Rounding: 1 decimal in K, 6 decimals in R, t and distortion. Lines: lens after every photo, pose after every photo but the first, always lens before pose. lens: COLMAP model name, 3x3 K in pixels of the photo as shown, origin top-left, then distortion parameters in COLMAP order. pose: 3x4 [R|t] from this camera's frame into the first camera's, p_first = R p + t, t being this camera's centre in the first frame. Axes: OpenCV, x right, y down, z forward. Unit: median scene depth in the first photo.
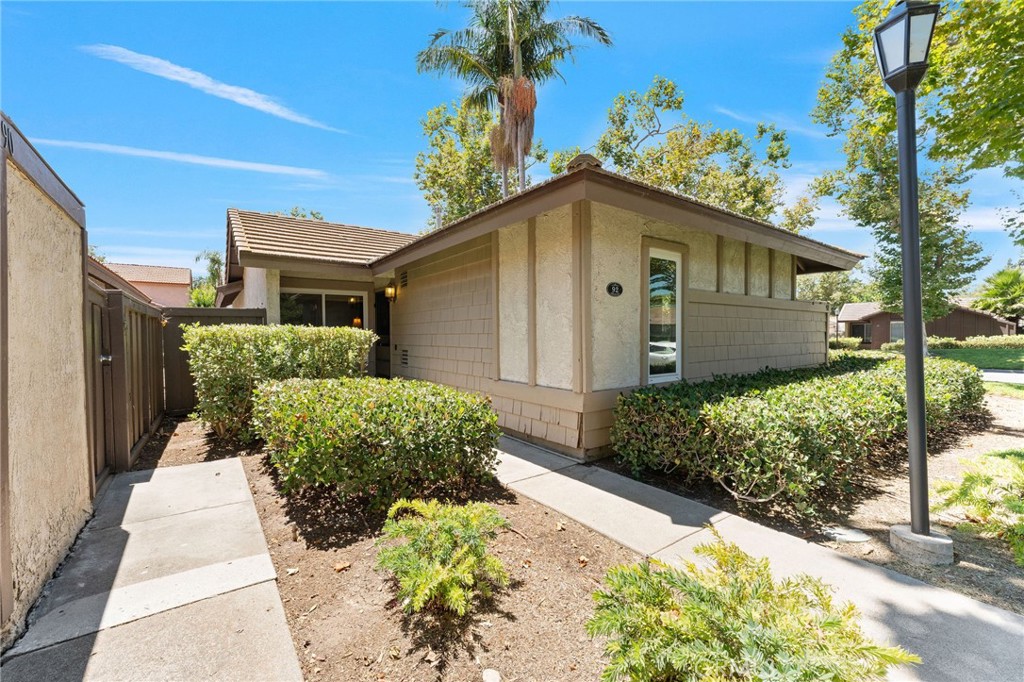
lens RADIAL K [[422.1, 0, 506.8], [0, 422.1, 338.2], [0, 0, 1]] dist [-0.000912, 0.000018]
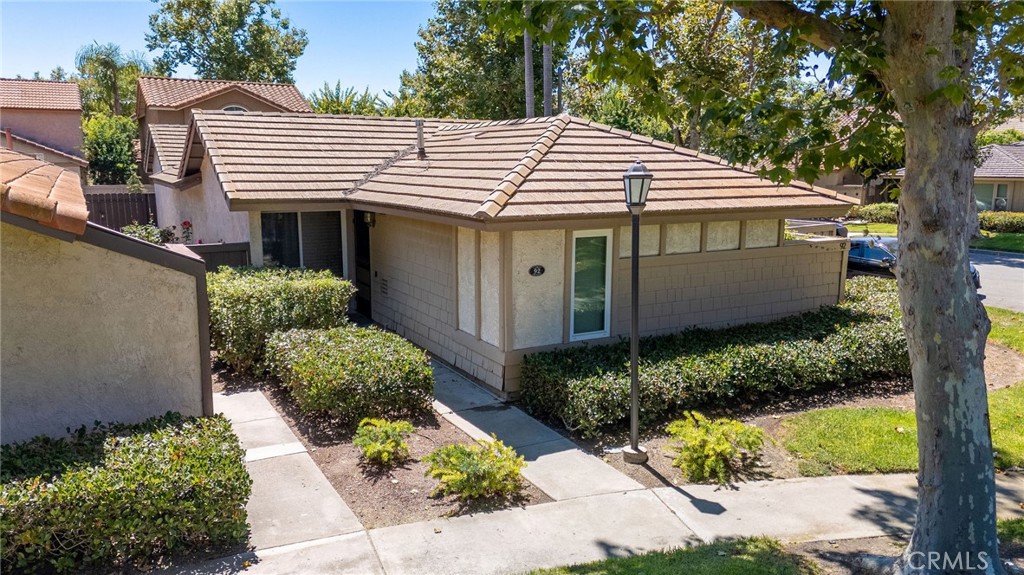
lens RADIAL K [[759.5, 0, 512.0], [0, 759.5, 287.5], [0, 0, 1]] dist [0.062505, -0.003415]
pose [[0.994138, 0.030439, -0.103743, 0.423754], [-0.013079, 0.986361, 0.164073, -0.443313], [0.107323, -0.161755, 0.980978, -1.265030]]
